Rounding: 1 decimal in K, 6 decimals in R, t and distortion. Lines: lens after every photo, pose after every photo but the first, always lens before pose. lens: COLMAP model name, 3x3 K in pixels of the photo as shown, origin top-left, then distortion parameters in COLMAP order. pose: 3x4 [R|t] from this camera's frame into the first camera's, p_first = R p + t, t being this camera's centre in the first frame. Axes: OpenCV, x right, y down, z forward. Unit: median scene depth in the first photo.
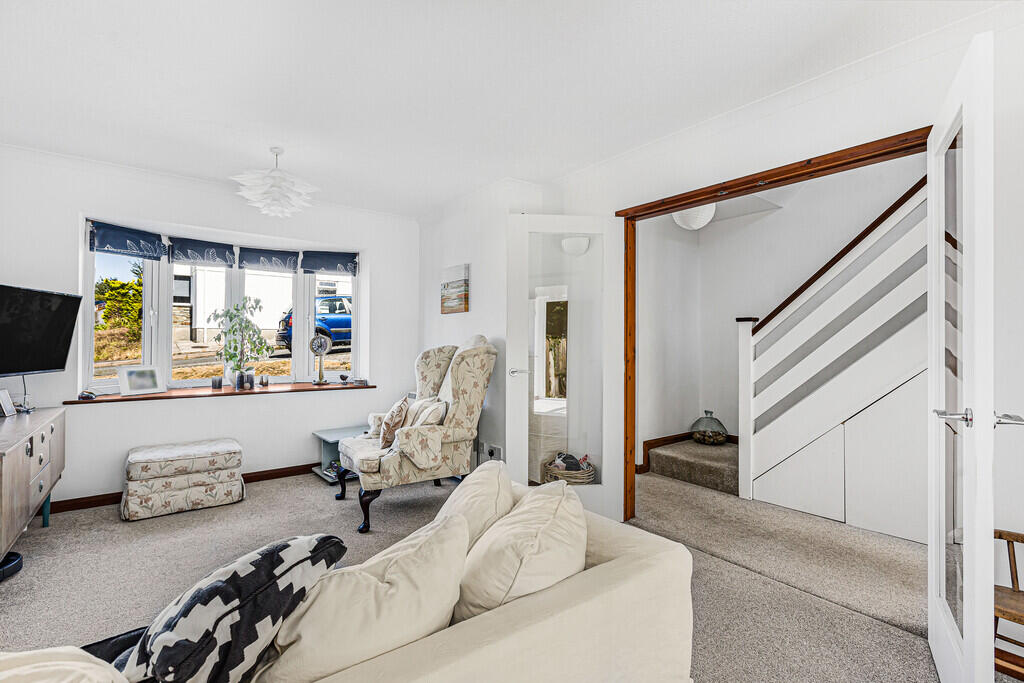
lens RADIAL K [[469.0, 0, 510.1], [0, 469.0, 343.8], [0, 0, 1]] dist [-0.002360, -0.000391]
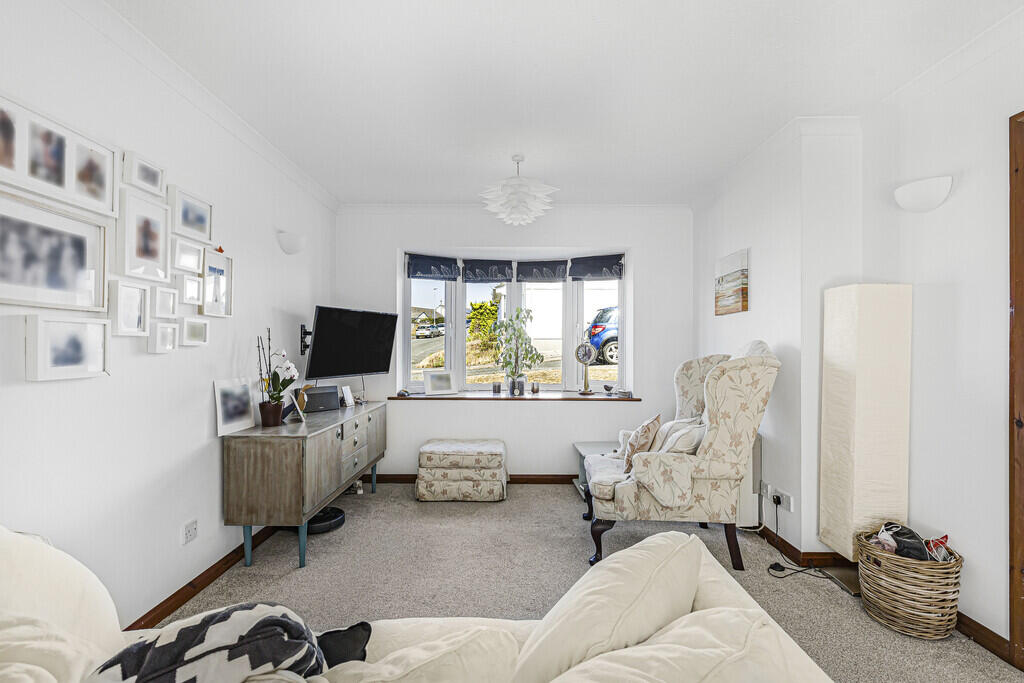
lens RADIAL K [[469.0, 0, 510.1], [0, 469.0, 343.8], [0, 0, 1]] dist [-0.002360, -0.000391]
pose [[0.790044, -0.009957, -0.612970, 0.092164], [-0.001283, 0.999839, -0.017896, 0.000895], [0.613049, 0.014925, 0.789904, 0.177738]]
